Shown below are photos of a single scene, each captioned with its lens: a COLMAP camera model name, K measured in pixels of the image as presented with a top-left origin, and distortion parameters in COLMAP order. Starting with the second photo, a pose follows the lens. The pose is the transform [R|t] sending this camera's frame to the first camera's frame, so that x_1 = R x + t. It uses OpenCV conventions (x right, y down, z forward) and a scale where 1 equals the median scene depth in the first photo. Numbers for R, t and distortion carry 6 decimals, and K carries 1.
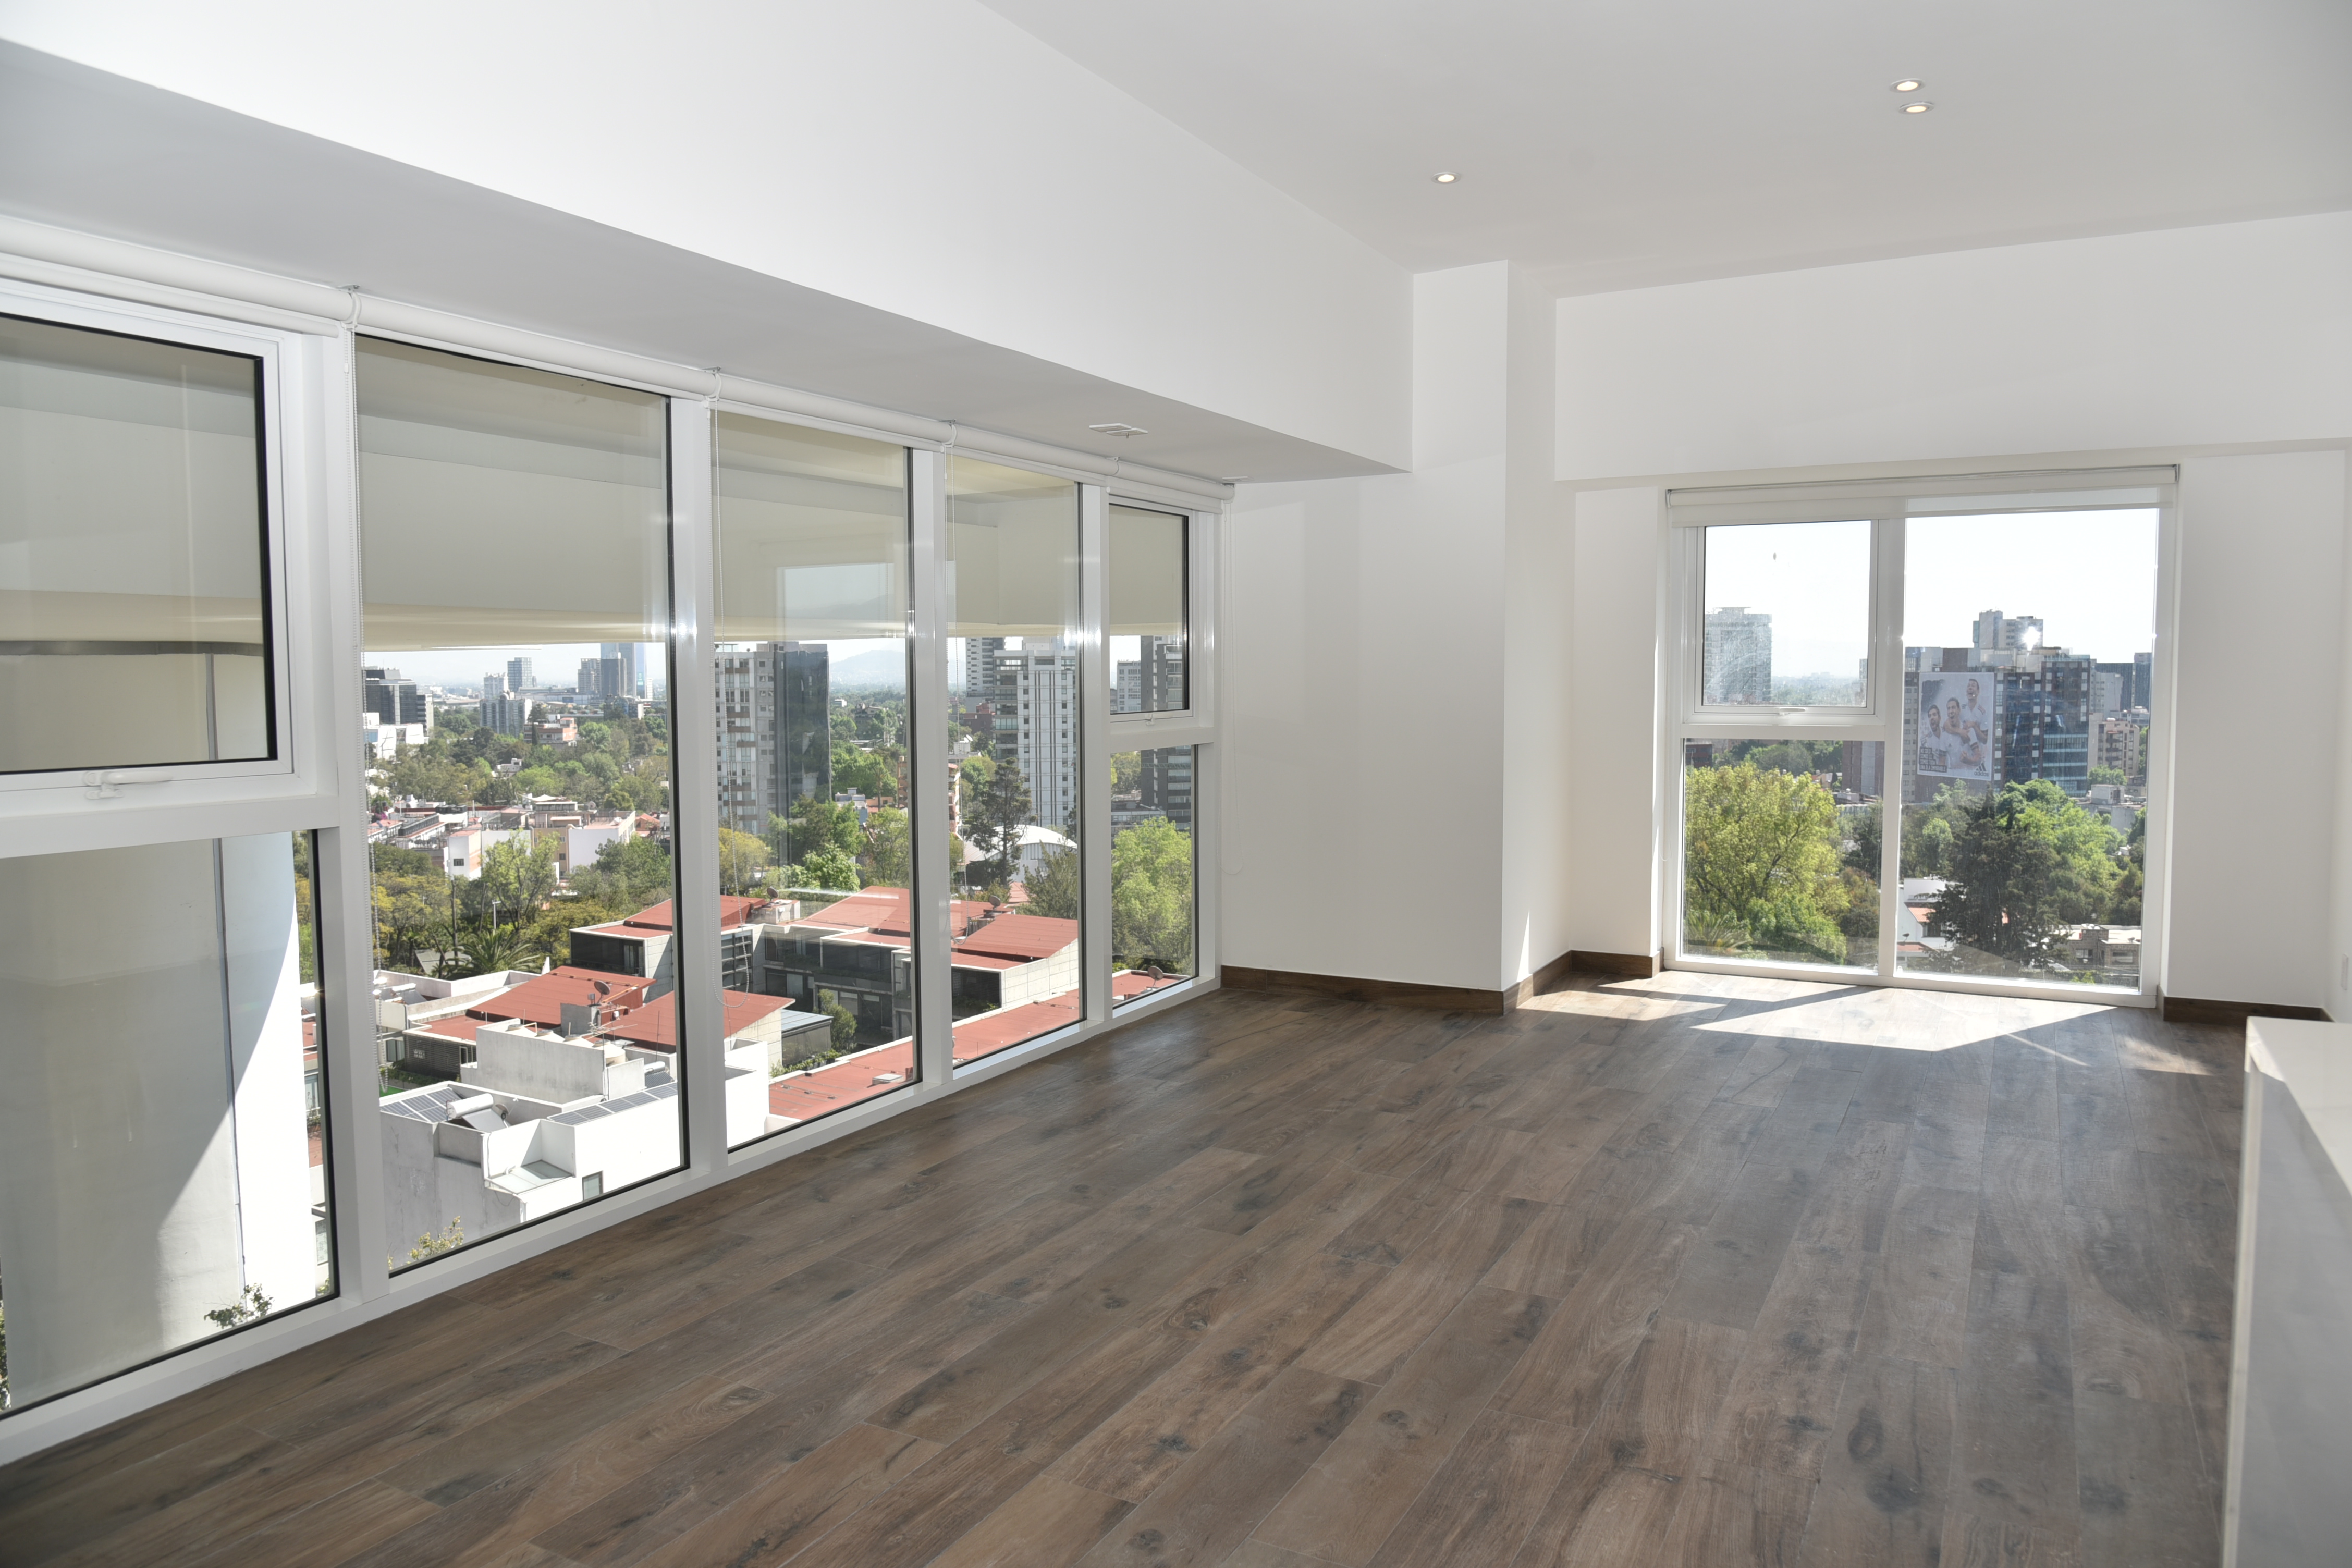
lens RADIAL K [[1577.5, 0, 1178.2], [0, 1577.5, 772.5], [0, 0, 1]] dist [-0.044248, 0.005133]
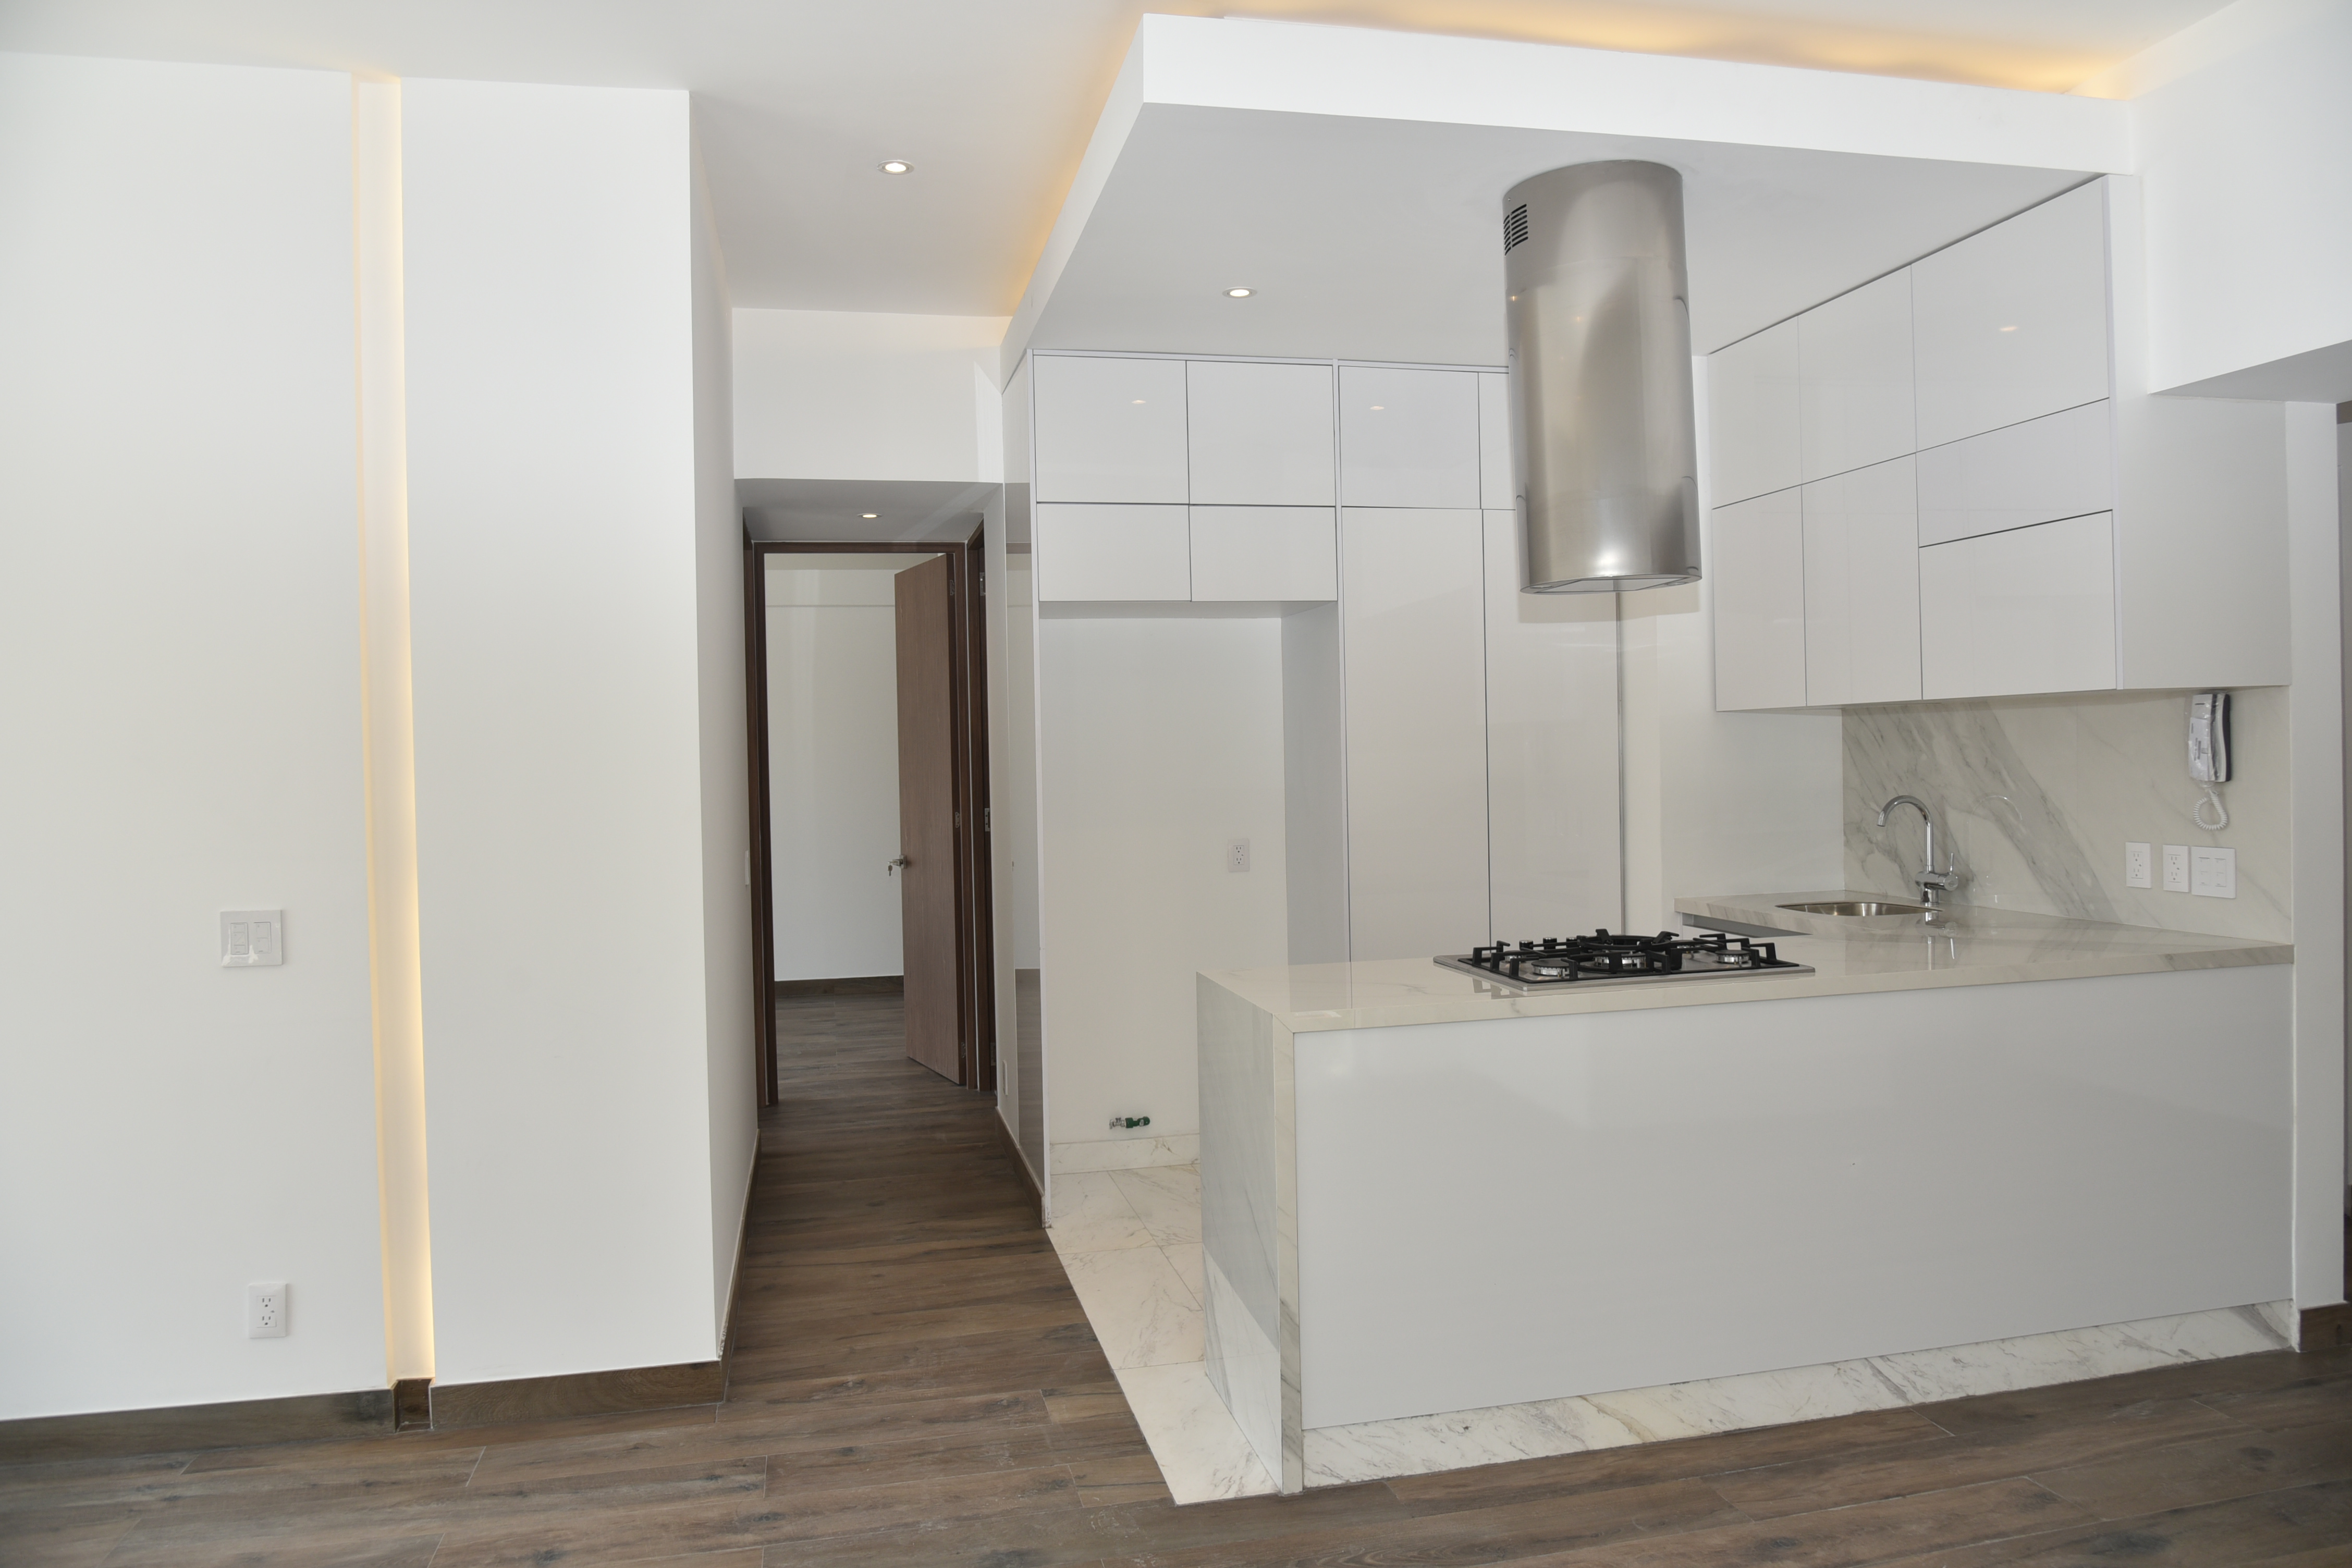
lens RADIAL K [[1577.5, 0, 1177.7], [0, 1577.5, 778.9], [0, 0, 1]] dist [-0.044248, 0.005133]
pose [[-0.659150, 0.011638, 0.751922, -0.172256], [0.074278, 0.995998, 0.049698, -0.066586], [-0.748335, 0.088610, -0.657376, 0.919328]]
